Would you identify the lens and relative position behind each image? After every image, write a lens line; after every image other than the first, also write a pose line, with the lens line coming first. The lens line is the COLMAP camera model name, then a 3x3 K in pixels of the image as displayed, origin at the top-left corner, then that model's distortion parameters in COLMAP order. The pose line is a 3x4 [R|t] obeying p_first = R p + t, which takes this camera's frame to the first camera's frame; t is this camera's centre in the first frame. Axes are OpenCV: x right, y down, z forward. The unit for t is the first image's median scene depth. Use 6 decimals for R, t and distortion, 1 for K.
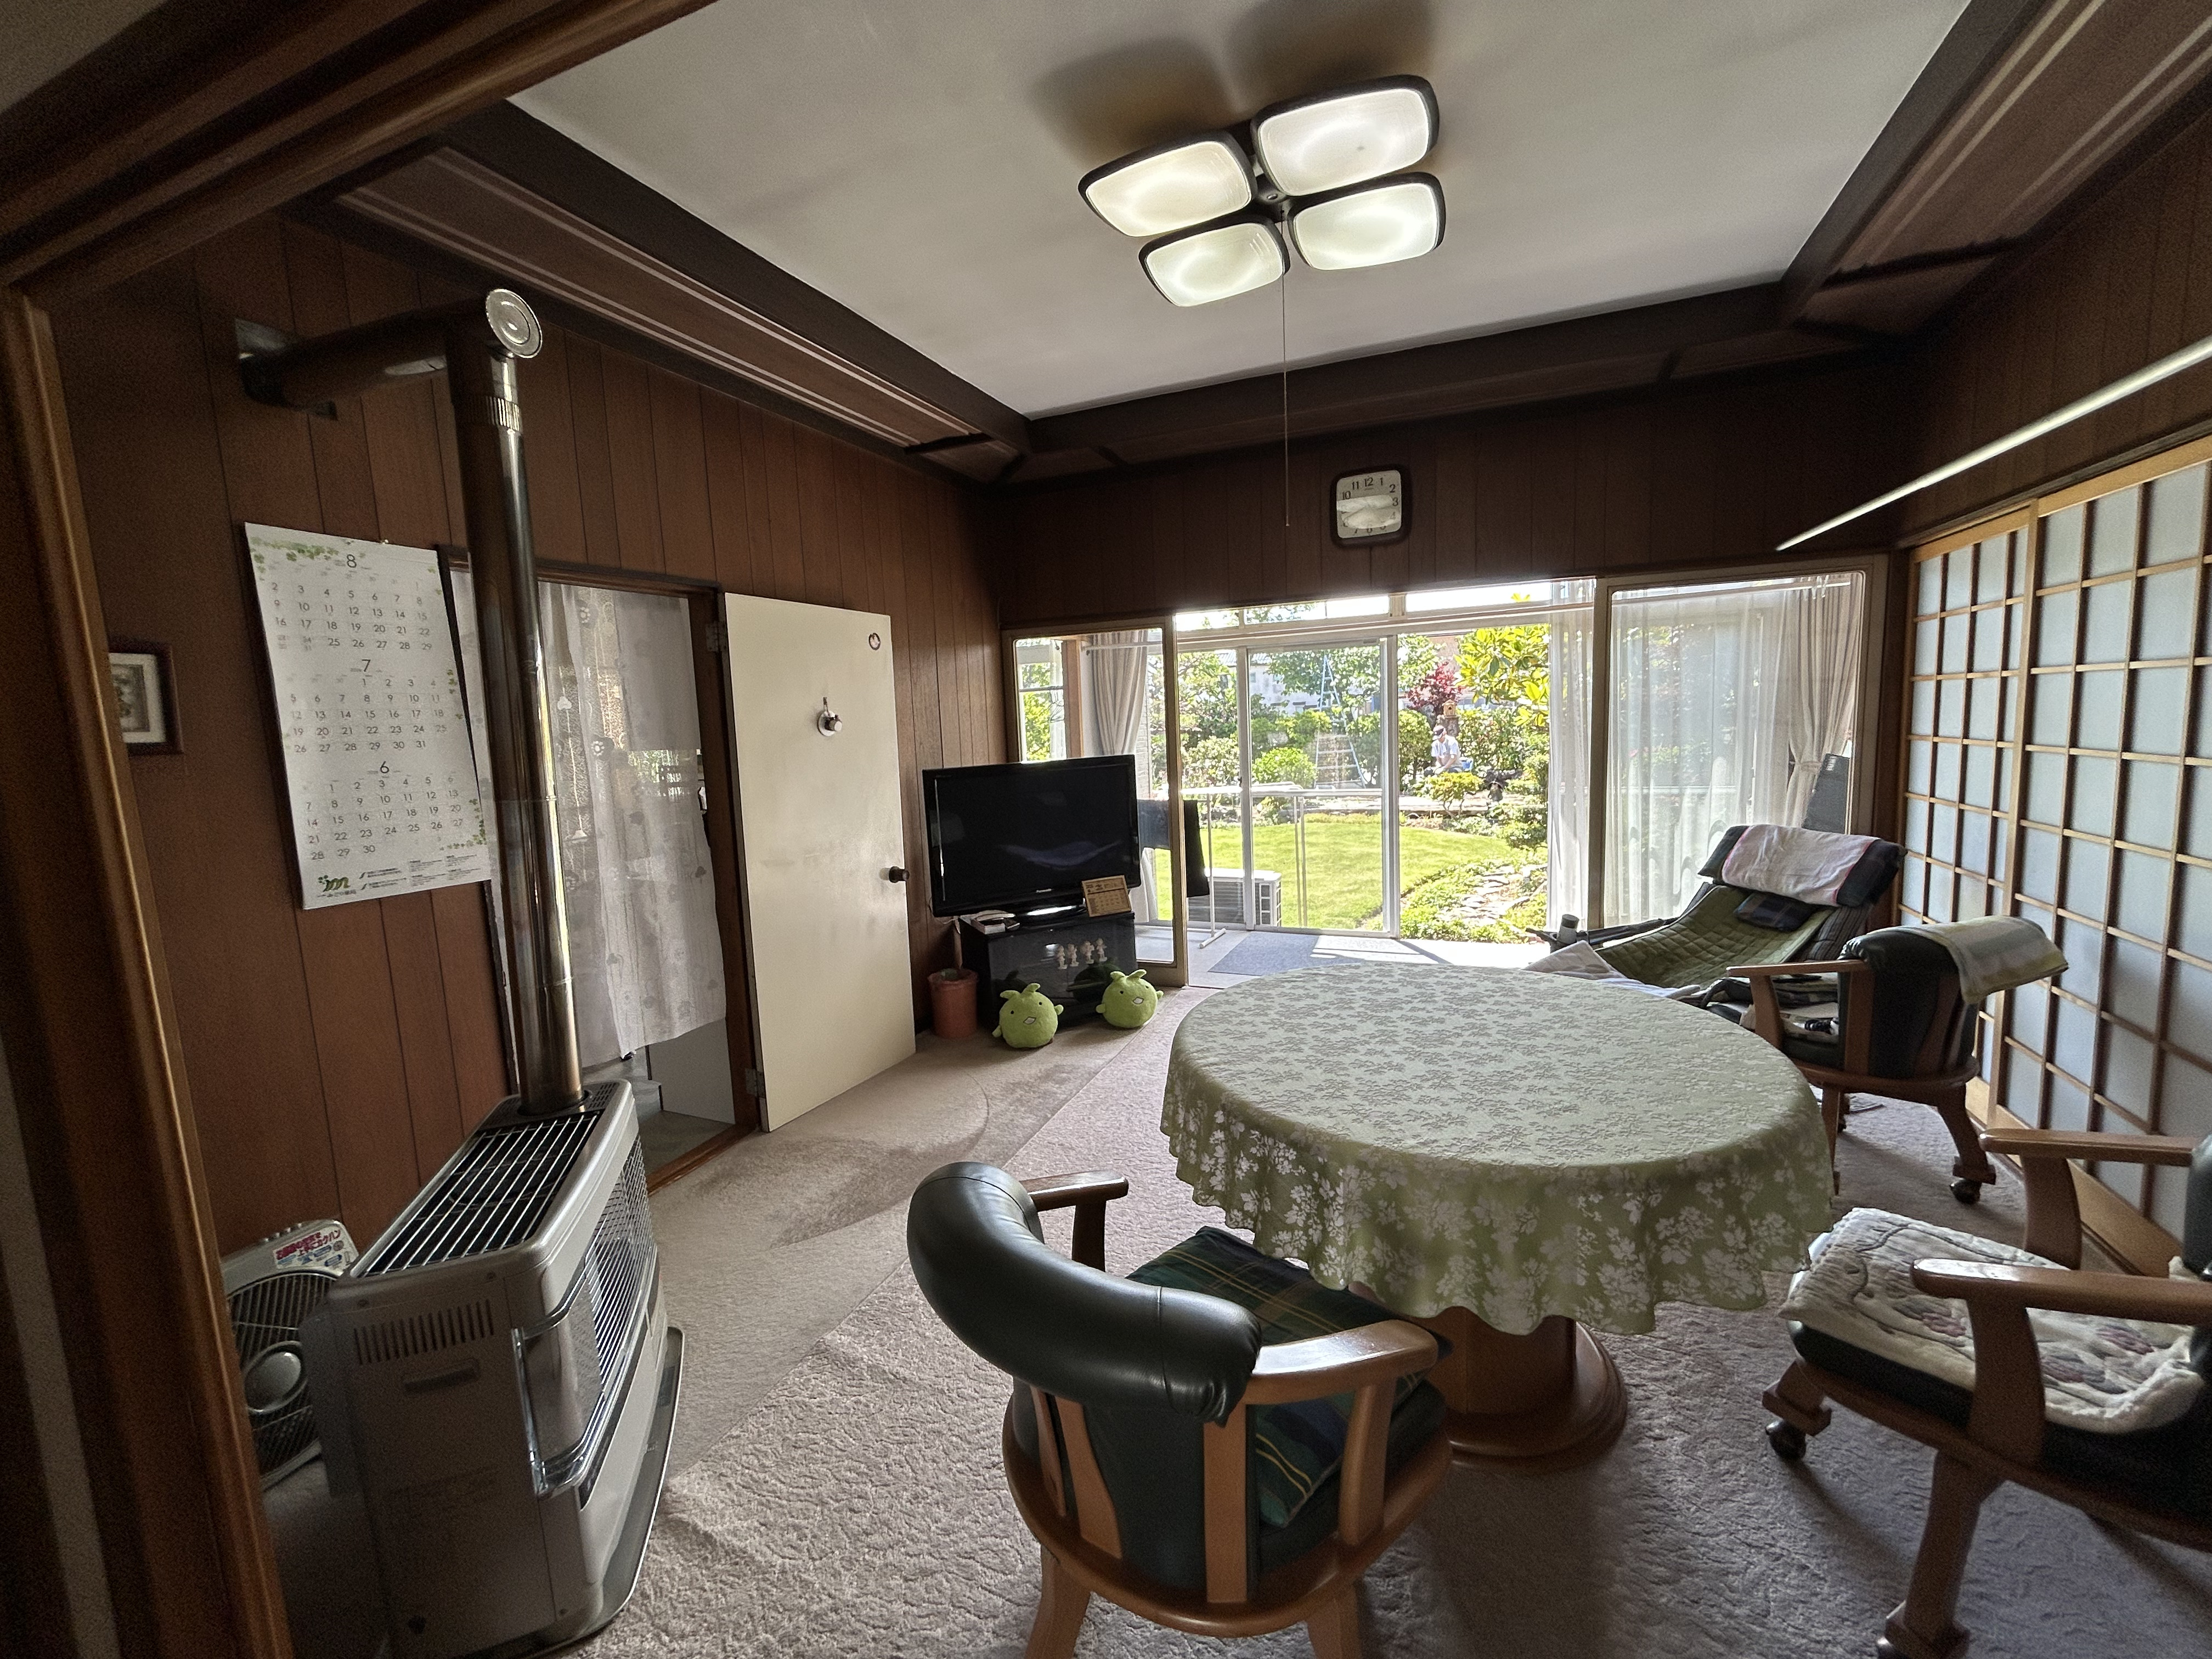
lens RADIAL K [[897.8, 0, 1107.2], [0, 897.8, 819.9], [0, 0, 1]] dist [-0.000667, -0.000005]
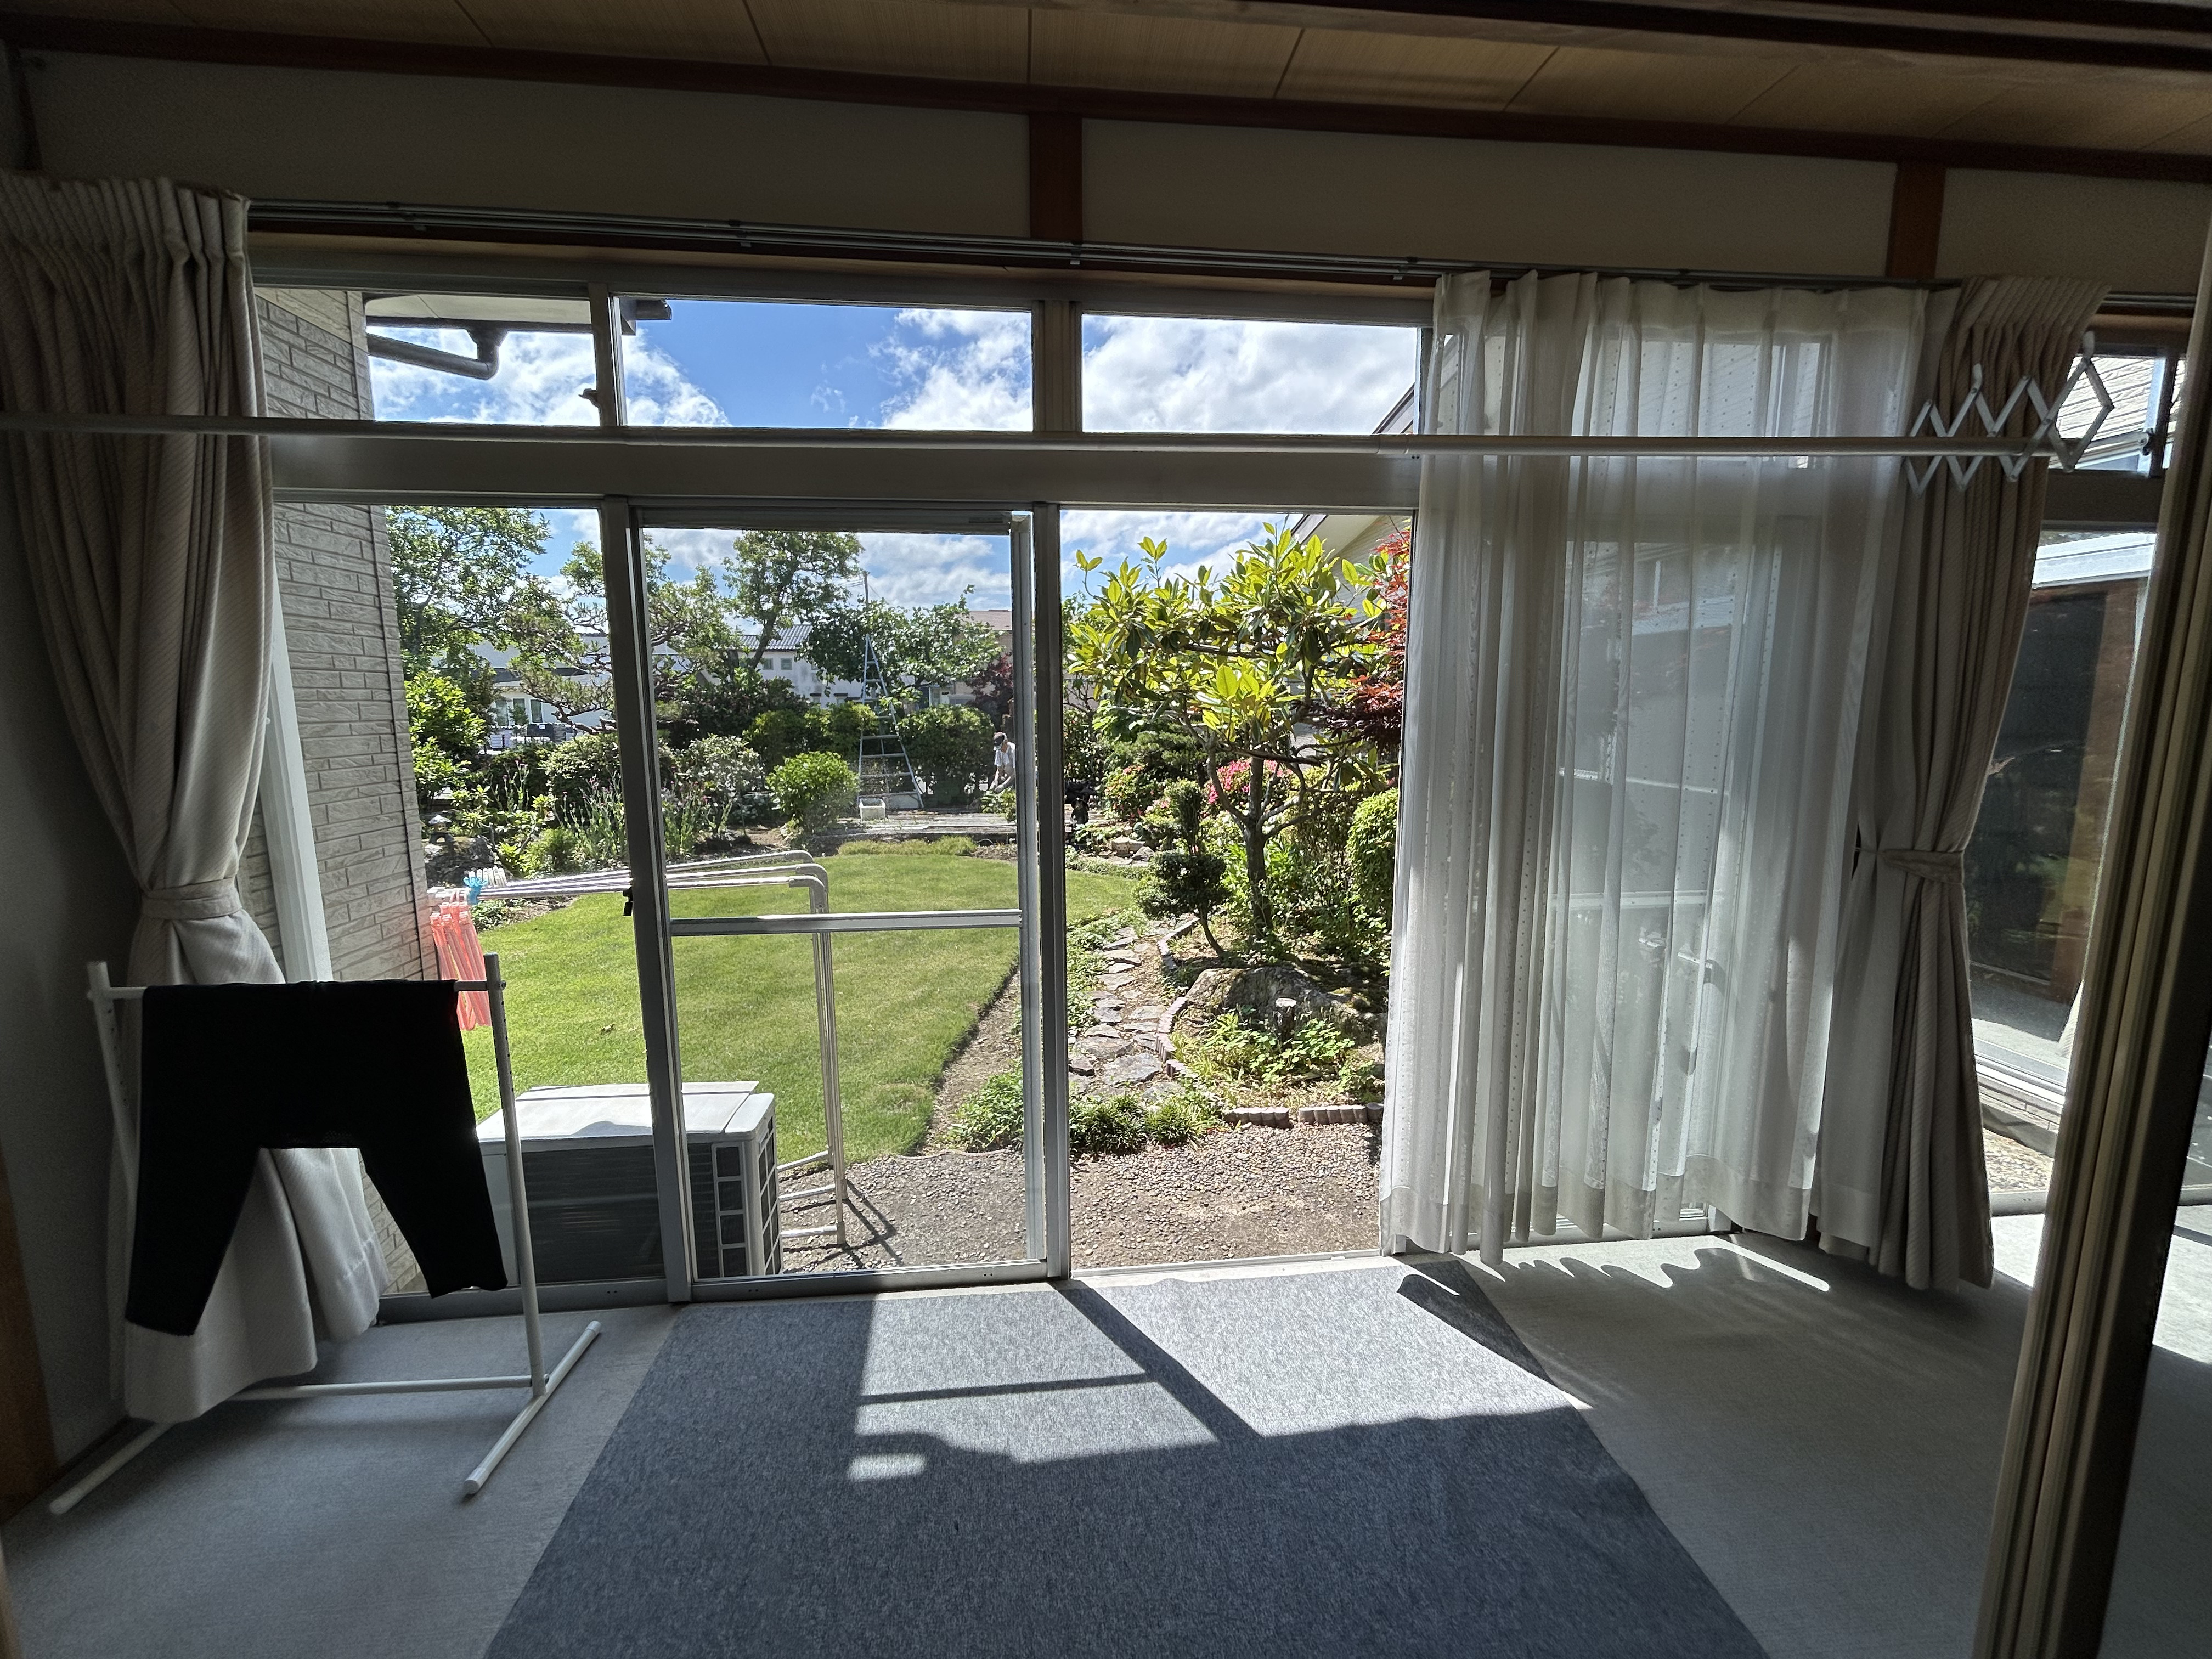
lens RADIAL K [[897.8, 0, 1099.6], [0, 897.8, 827.3], [0, 0, 1]] dist [-0.000667, -0.000005]
pose [[0.882238, -0.019855, 0.470385, 0.054569], [0.013612, 0.999768, 0.016670, -0.026732], [-0.470607, -0.008304, 0.882304, 0.239714]]
